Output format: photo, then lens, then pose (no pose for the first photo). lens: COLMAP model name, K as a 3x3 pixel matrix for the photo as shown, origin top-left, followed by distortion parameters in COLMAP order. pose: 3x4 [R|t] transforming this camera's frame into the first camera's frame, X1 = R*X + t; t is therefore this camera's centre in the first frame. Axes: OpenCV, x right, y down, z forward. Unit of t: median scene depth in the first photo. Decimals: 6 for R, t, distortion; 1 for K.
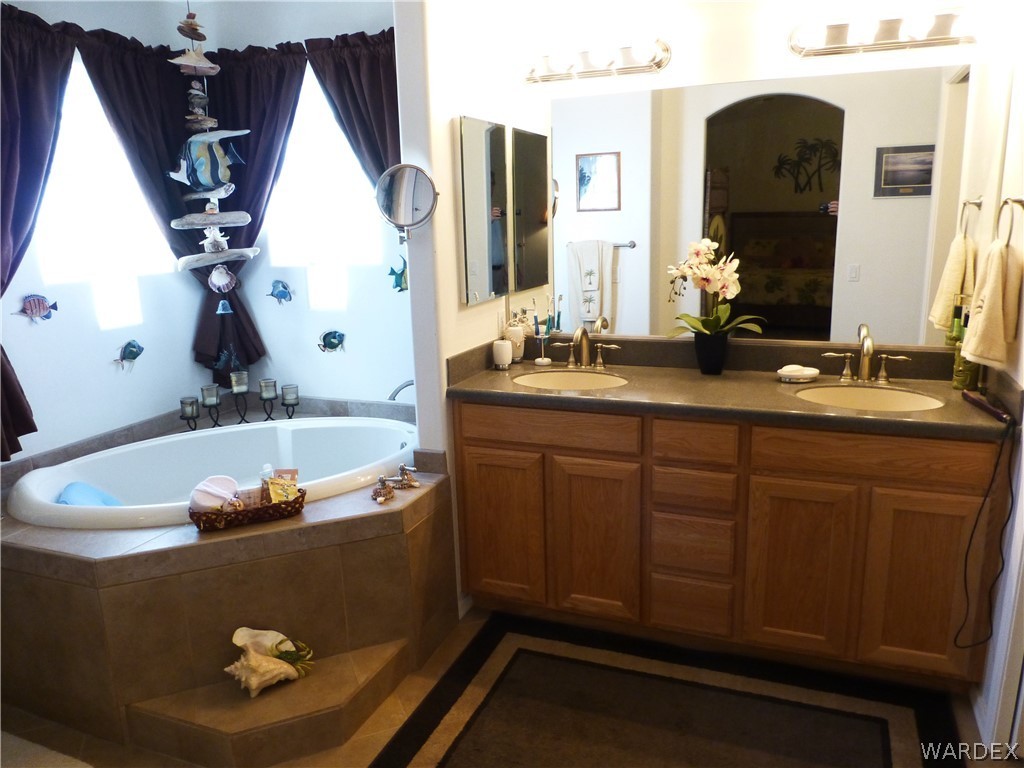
lens RADIAL K [[731.4, 0, 512.0], [0, 731.4, 383.6], [0, 0, 1]] dist [-0.024745, 0.011320]
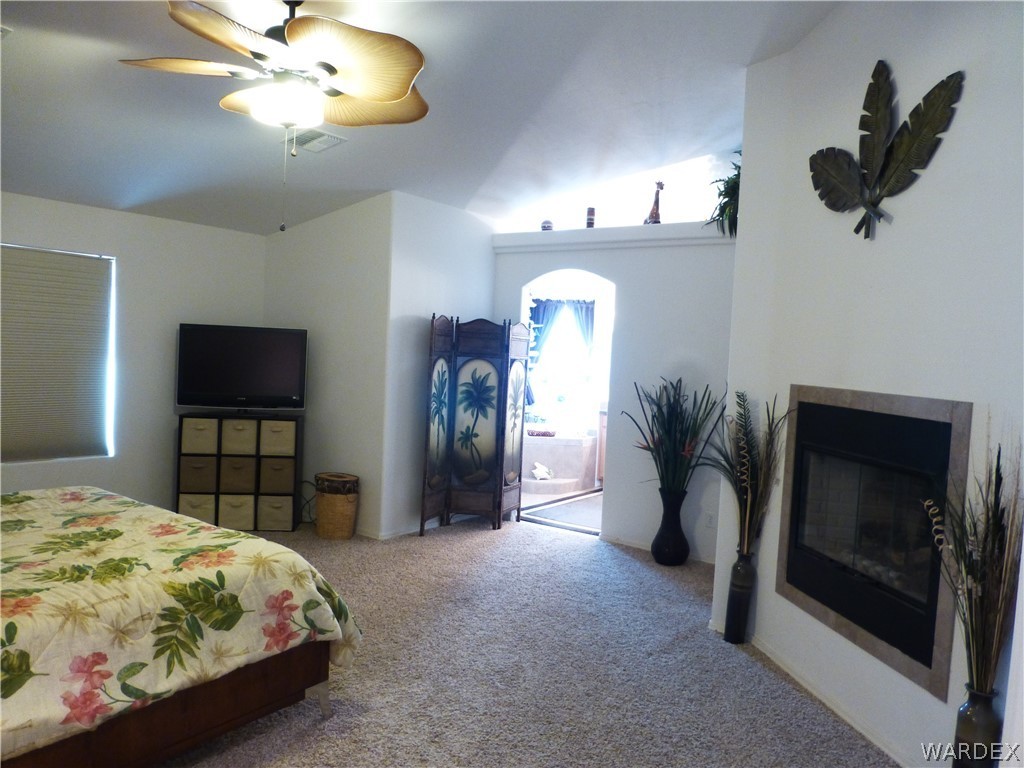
lens RADIAL K [[731.4, 0, 512.6], [0, 731.4, 384.5], [0, 0, 1]] dist [-0.024745, 0.011320]
pose [[0.967348, 0.077717, -0.241243, 0.286131], [-0.119864, 0.978938, -0.165267, 0.439546], [0.223318, 0.188787, 0.956289, -2.028360]]
